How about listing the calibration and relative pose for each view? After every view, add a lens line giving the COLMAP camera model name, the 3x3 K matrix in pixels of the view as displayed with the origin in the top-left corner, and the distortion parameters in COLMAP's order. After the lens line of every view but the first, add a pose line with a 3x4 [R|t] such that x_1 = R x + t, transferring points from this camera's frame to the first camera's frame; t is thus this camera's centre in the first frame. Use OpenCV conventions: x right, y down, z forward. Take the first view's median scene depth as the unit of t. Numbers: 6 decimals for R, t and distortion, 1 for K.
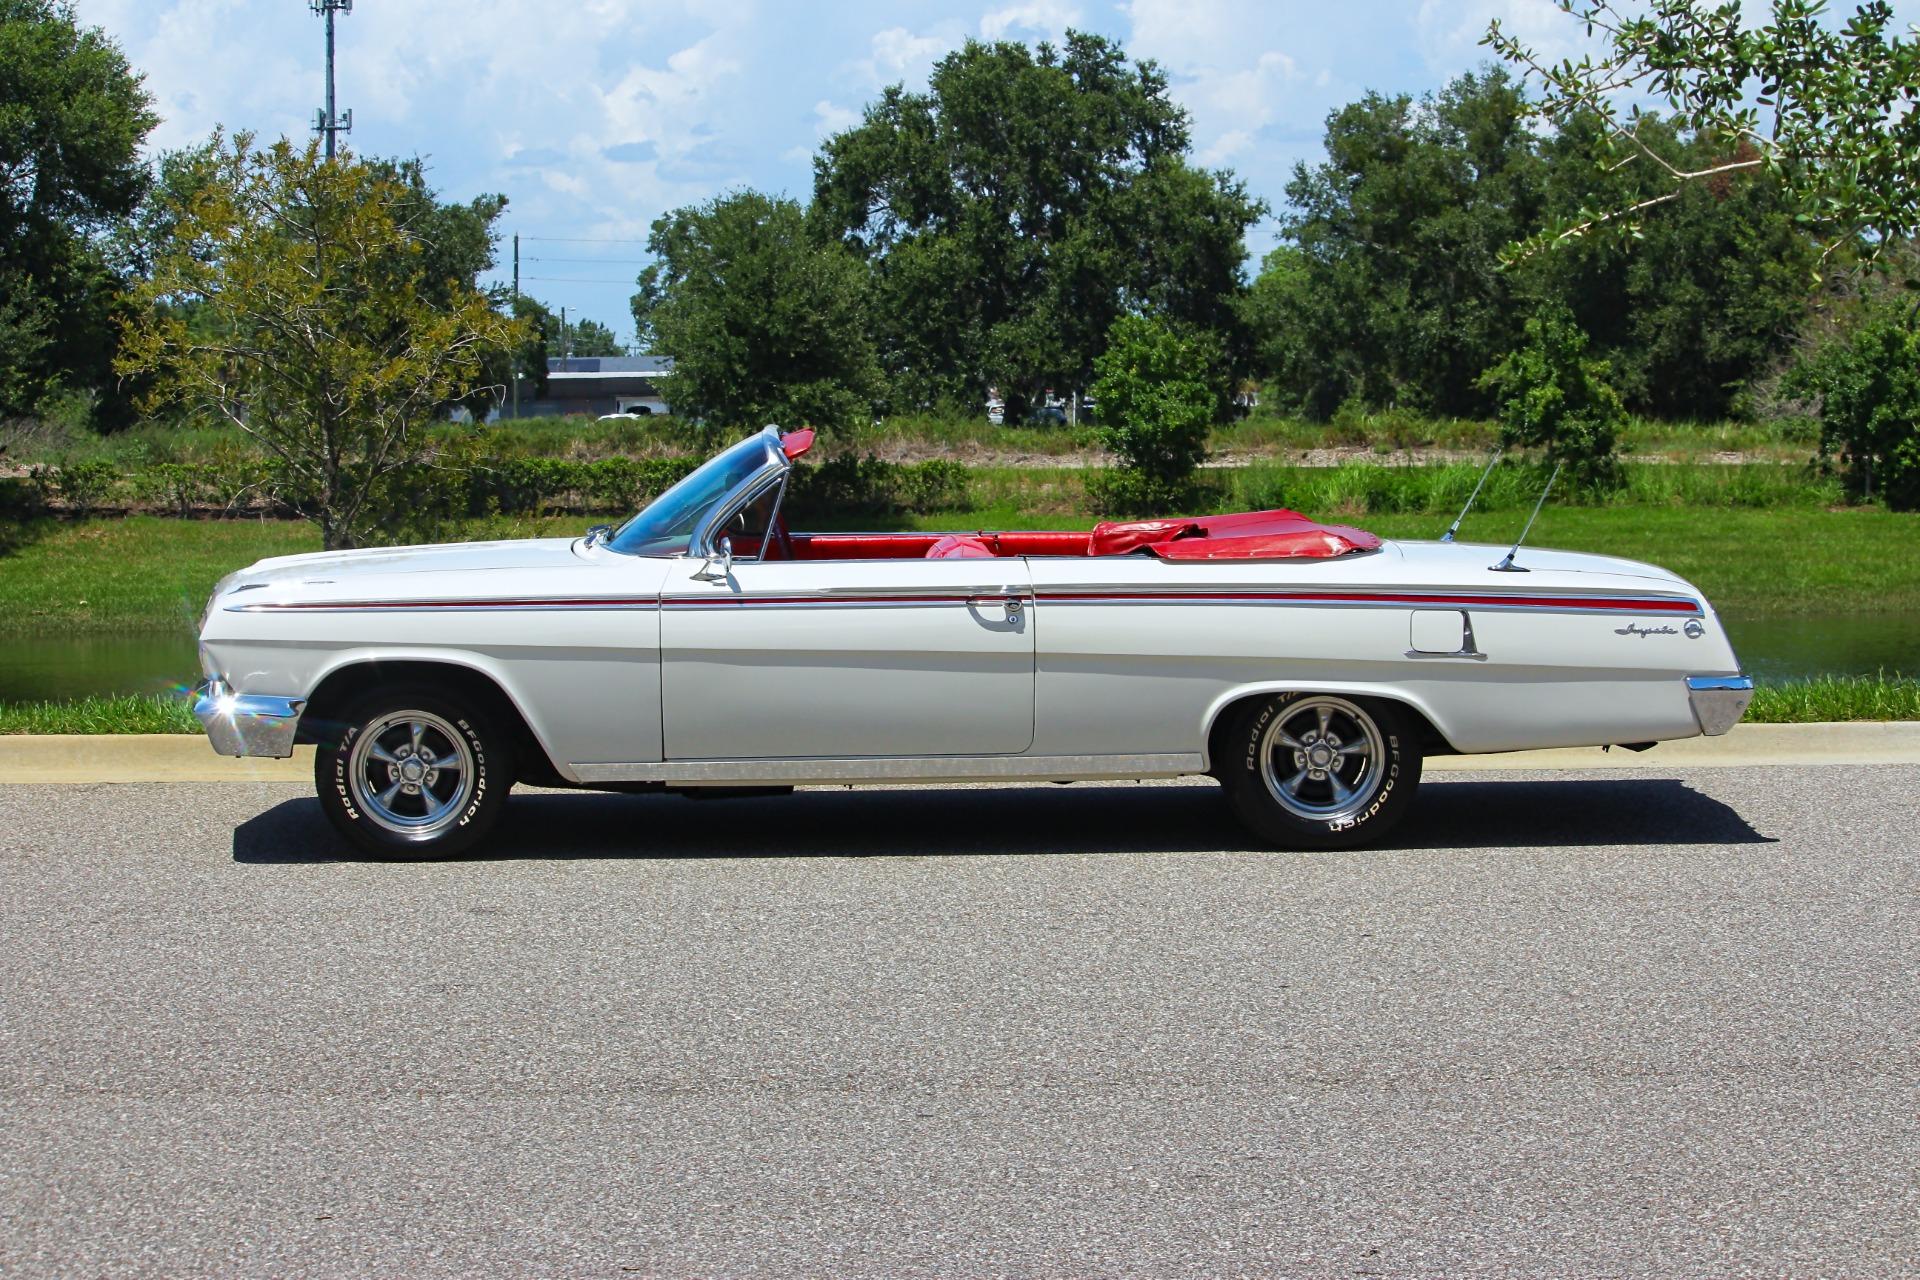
lens RADIAL K [[4856.7, 0, 960.0], [0, 4856.7, 640.0], [0, 0, 1]] dist [-0.407369, -0.028532]
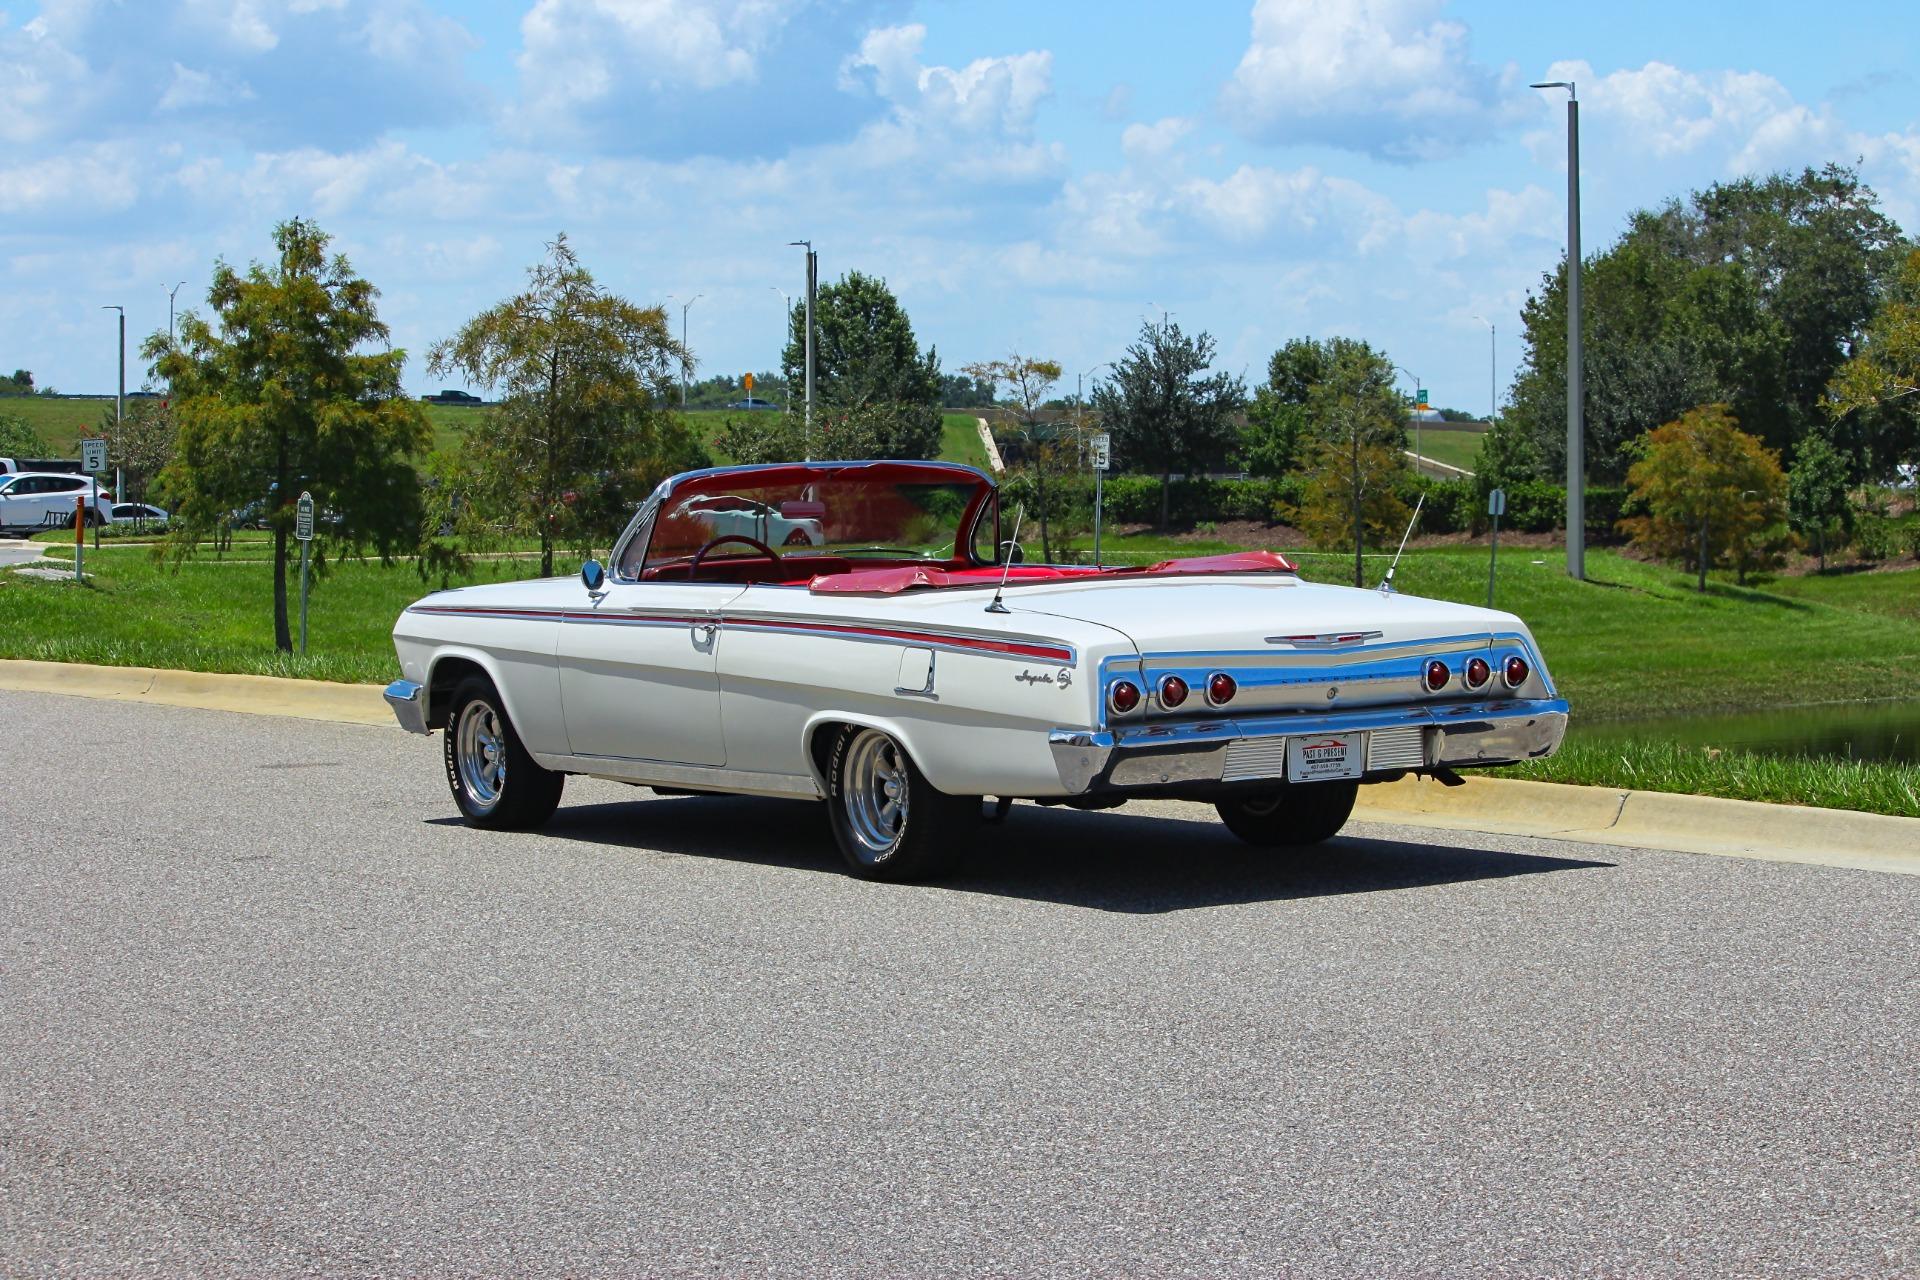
lens RADIAL K [[4856.7, 0, 960.0], [0, 4856.7, 640.0], [0, 0, 1]] dist [-0.407369, -0.028532]
pose [[0.563750, 0.039214, -0.825014, 0.810169], [-0.045540, 0.998829, 0.016357, -0.021487], [0.824689, 0.028350, 0.564875, 0.383103]]
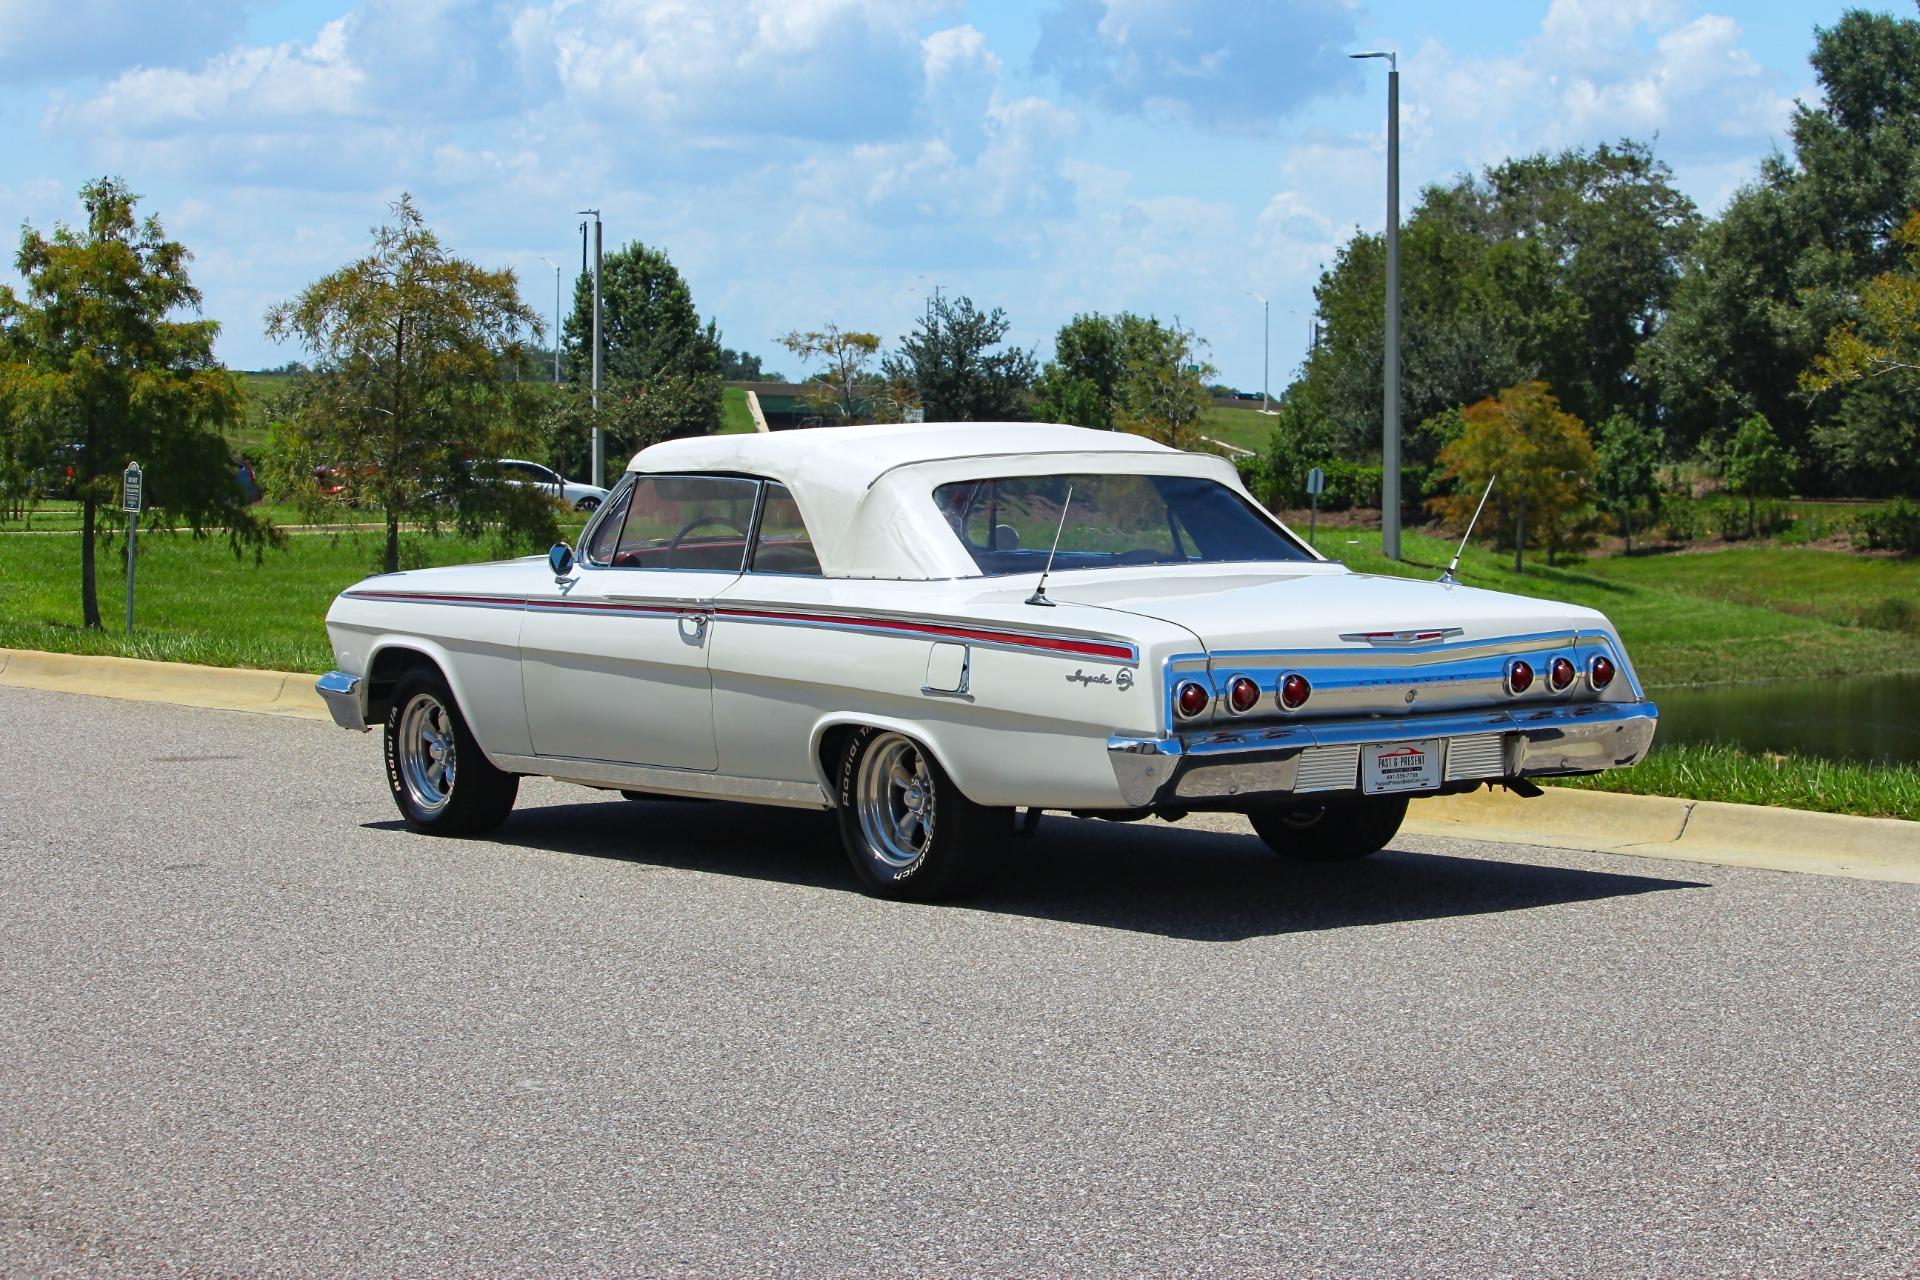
lens RADIAL K [[4883.3, 0, 960.0], [0, 4883.3, 640.0], [0, 0, 1]] dist [-0.371771, 0.324531]
pose [[0.603189, 0.046566, -0.796238, 0.719964], [-0.051935, 0.998469, 0.019049, -0.021238], [0.795905, 0.029863, 0.604684, 0.390501]]
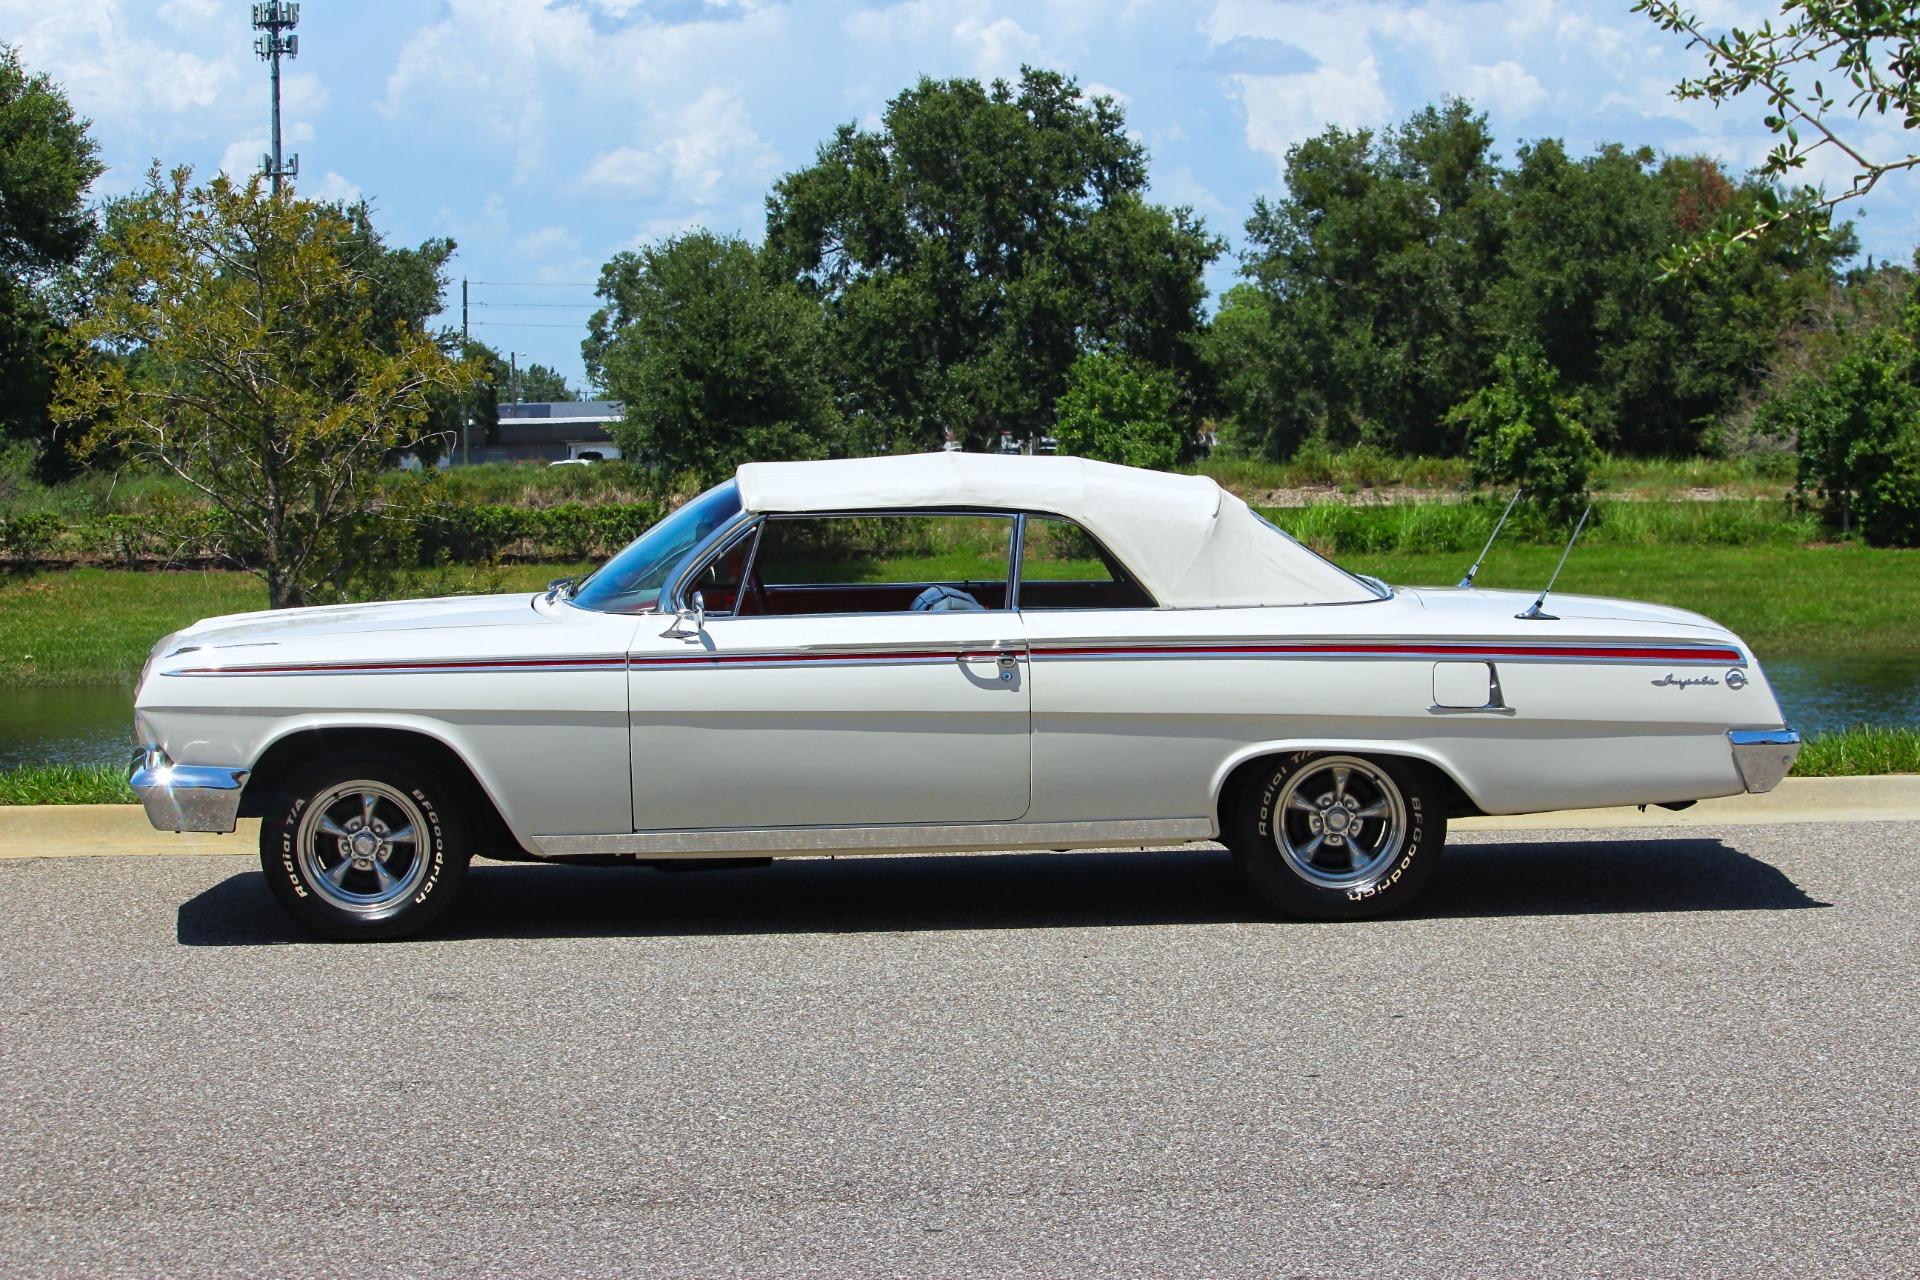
lens RADIAL K [[4892.2, 0, 1008.2], [0, 4892.2, 684.3], [0, 0, 1]] dist [-0.426685, 0.162561]
pose [[0.999775, -0.009185, 0.019143, -0.005918], [0.009183, 0.999958, 0.000179, -0.002526], [-0.019143, -0.000003, 0.999817, 0.053258]]
